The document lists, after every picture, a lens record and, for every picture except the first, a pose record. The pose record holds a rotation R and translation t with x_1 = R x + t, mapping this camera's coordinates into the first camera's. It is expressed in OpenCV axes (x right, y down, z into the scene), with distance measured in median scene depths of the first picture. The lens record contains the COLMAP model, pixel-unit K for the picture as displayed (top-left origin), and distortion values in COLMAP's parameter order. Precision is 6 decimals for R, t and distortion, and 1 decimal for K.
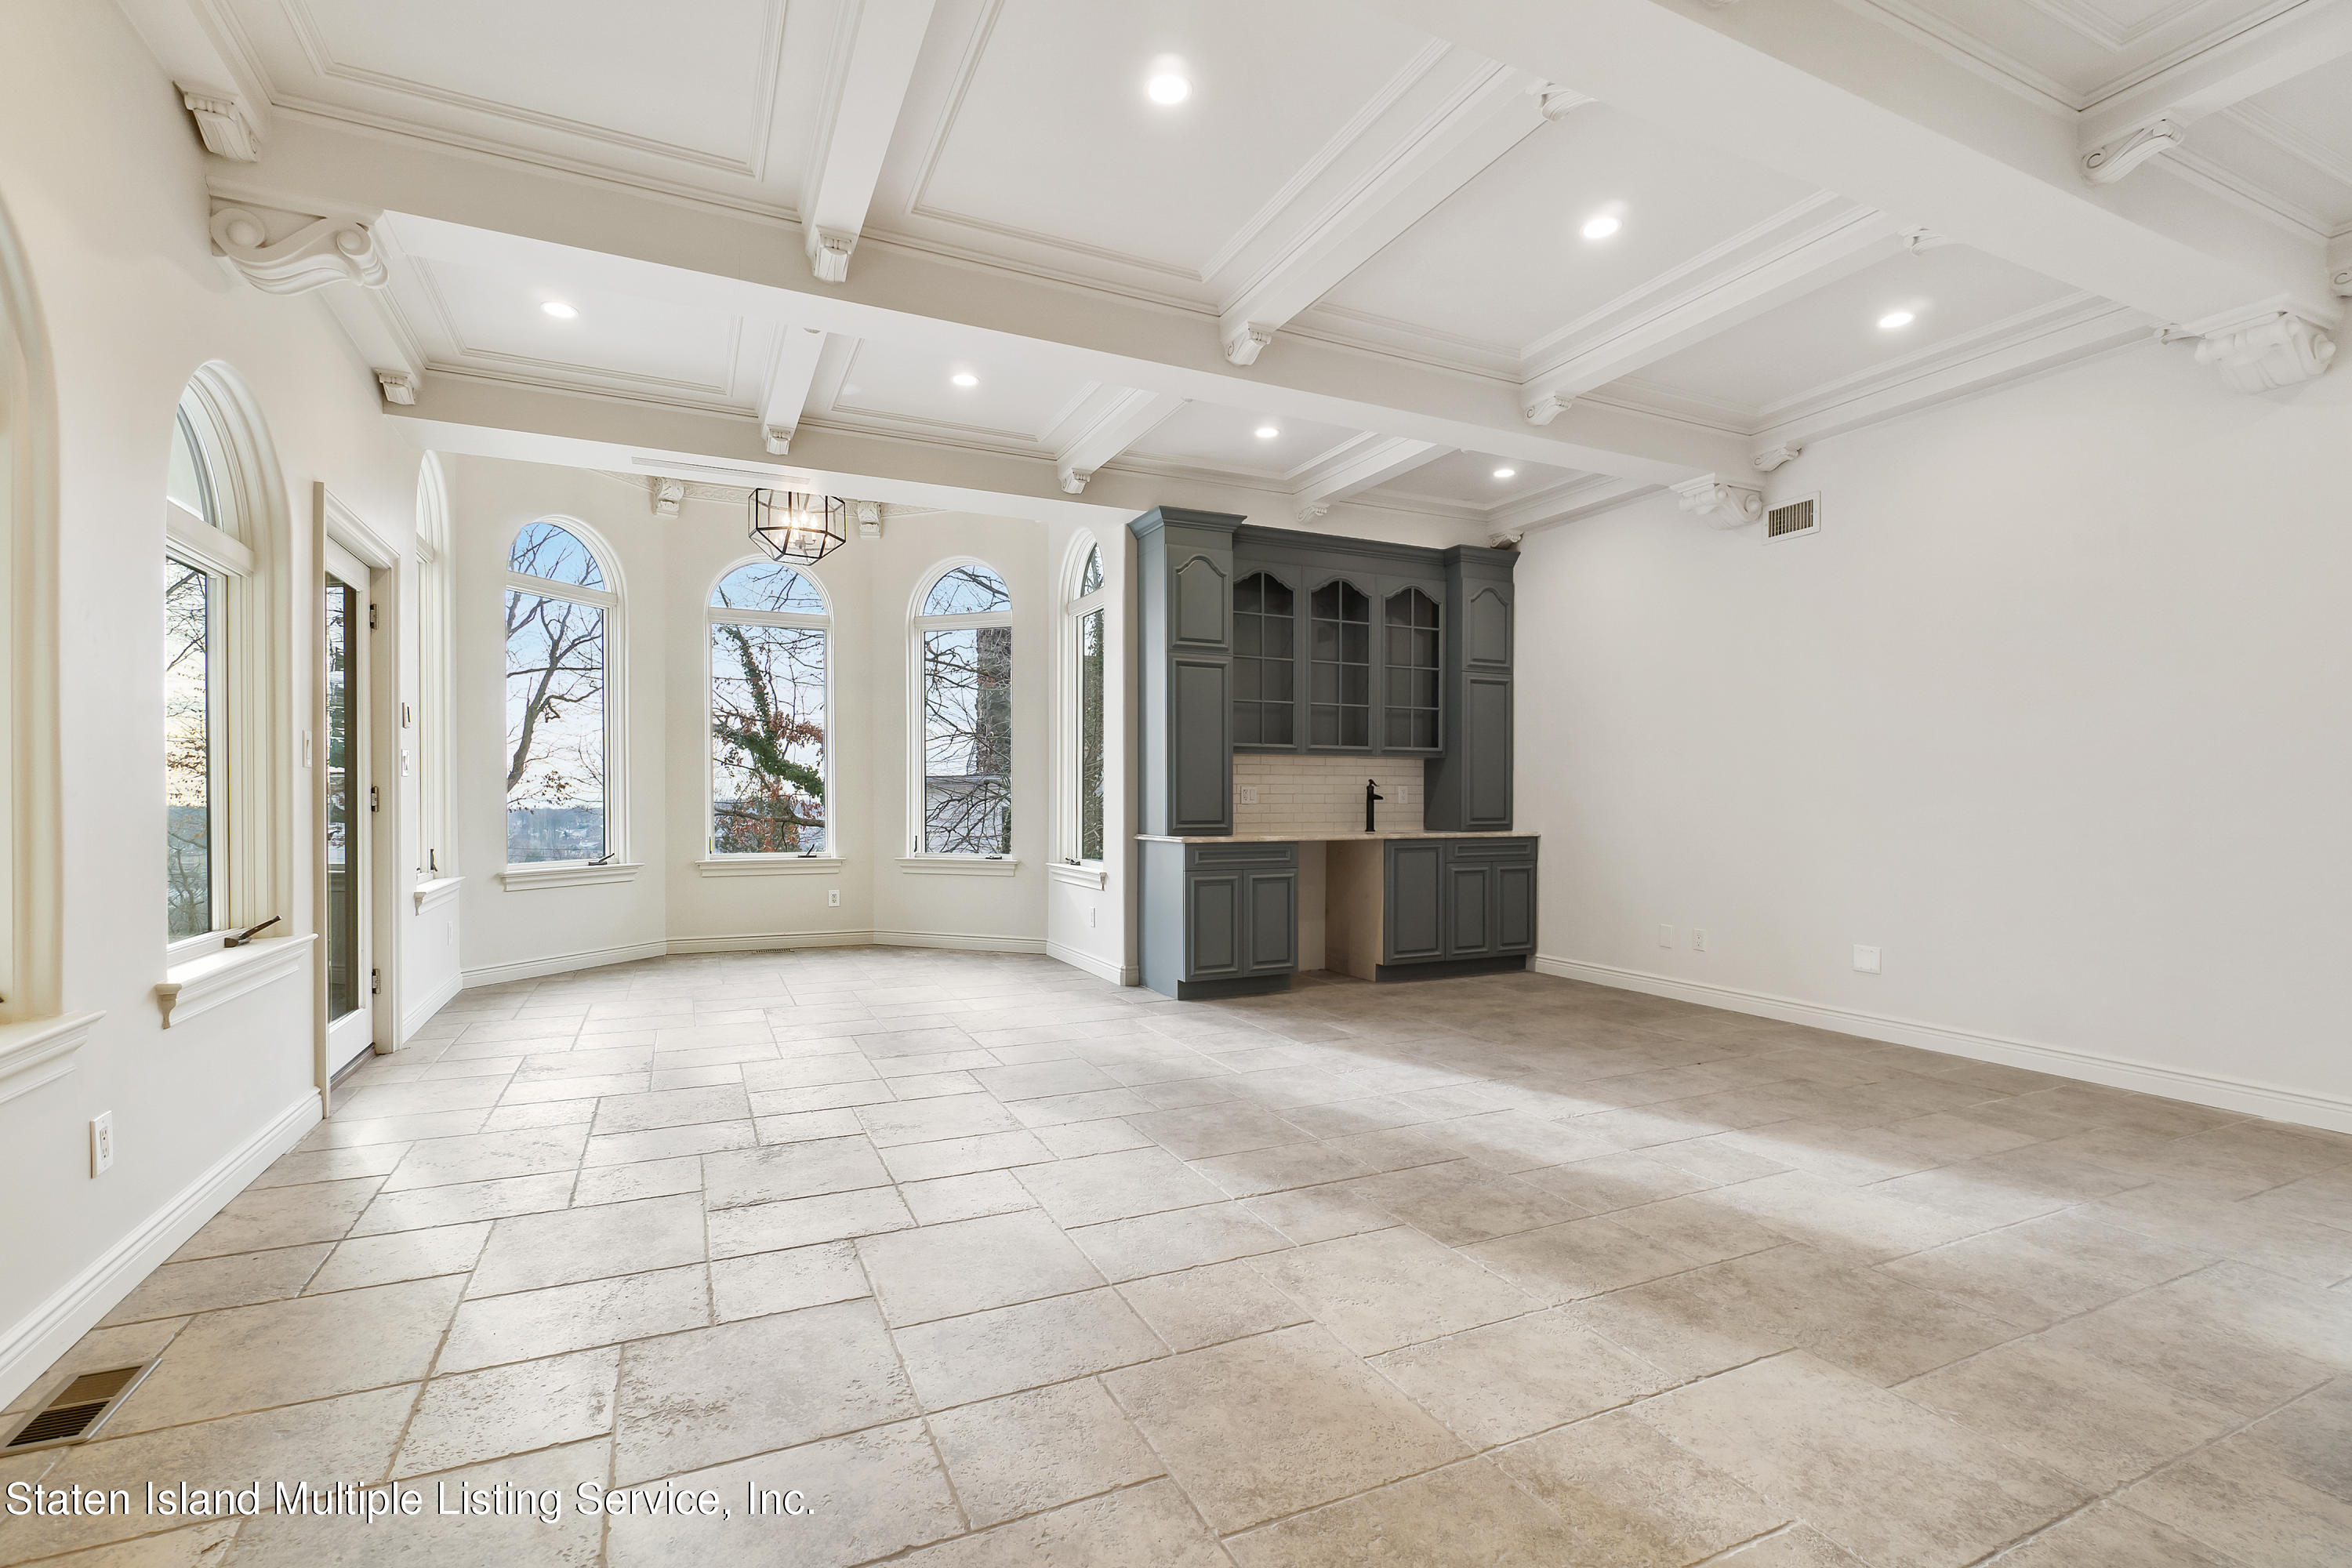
lens RADIAL K [[1036.5, 0, 1165.1], [0, 1036.5, 792.9], [0, 0, 1]] dist [0.015940, 0.000086]
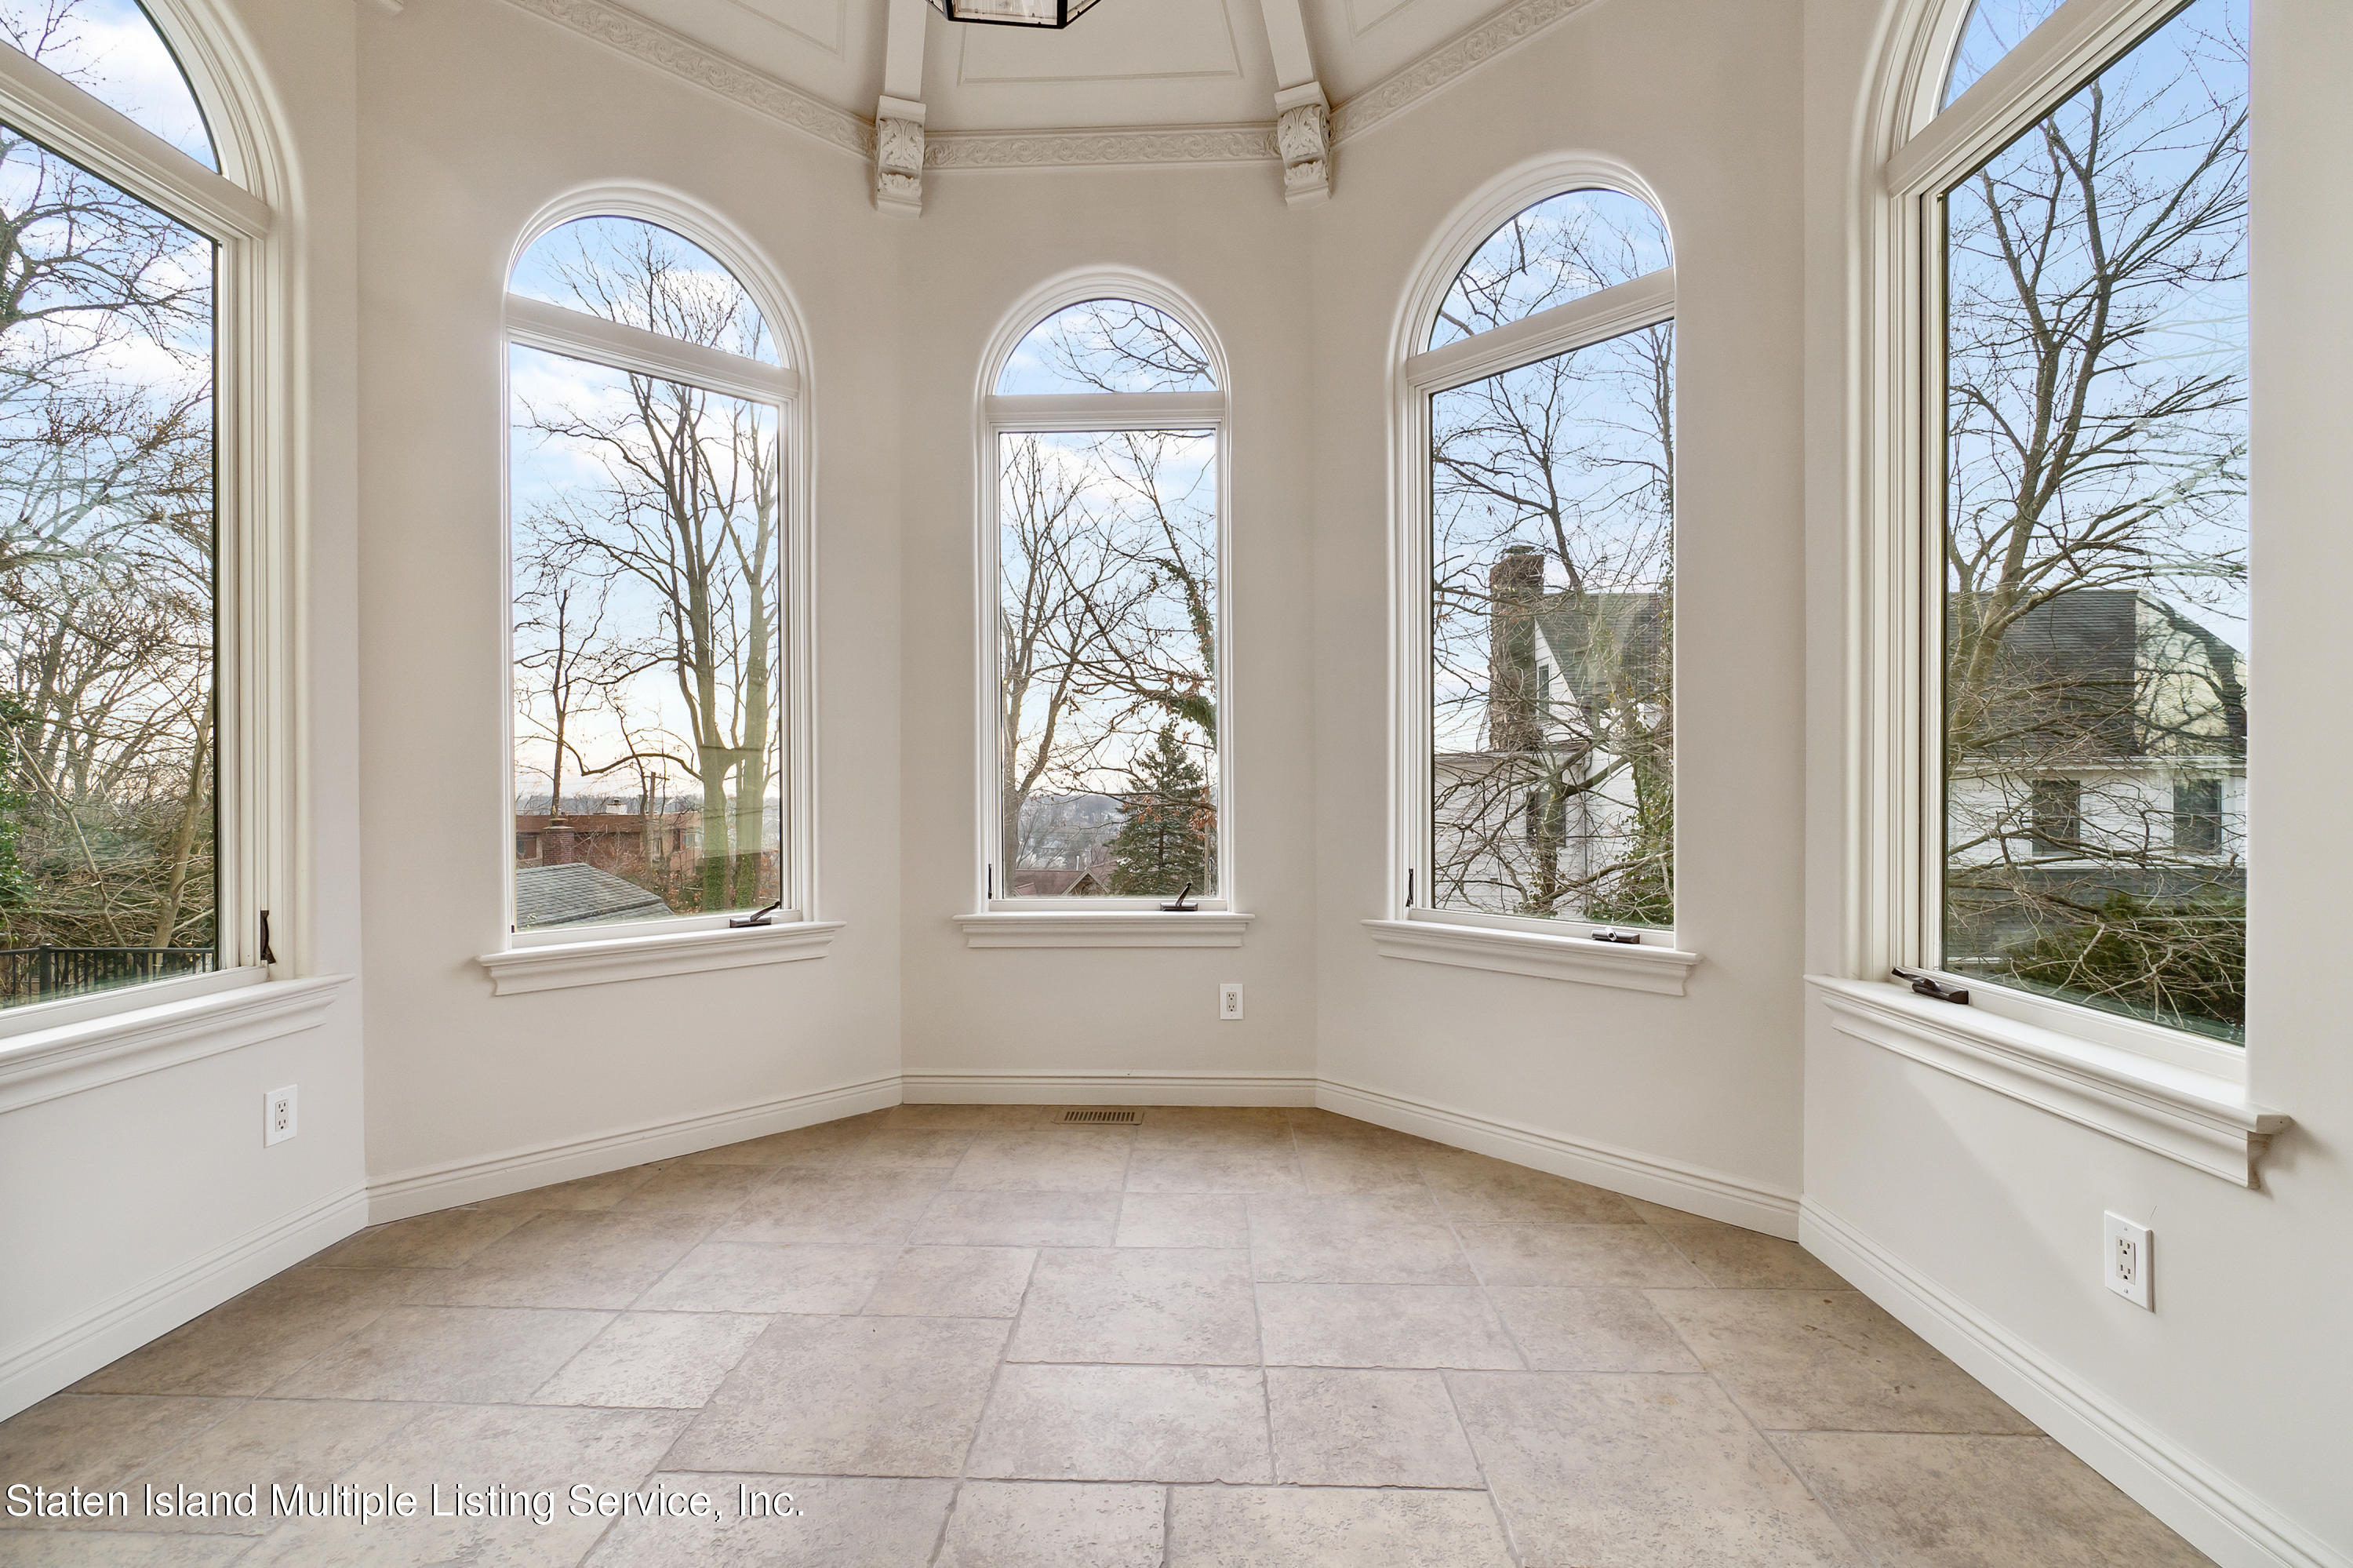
lens RADIAL K [[1037.0, 0, 1165.6], [0, 1037.0, 792.9], [0, 0, 1]] dist [0.015940, 0.000086]
pose [[0.890904, -0.003252, -0.454181, -0.124166], [0.010322, 0.999861, 0.013087, 0.002965], [0.454075, -0.016347, 0.890813, 0.524037]]
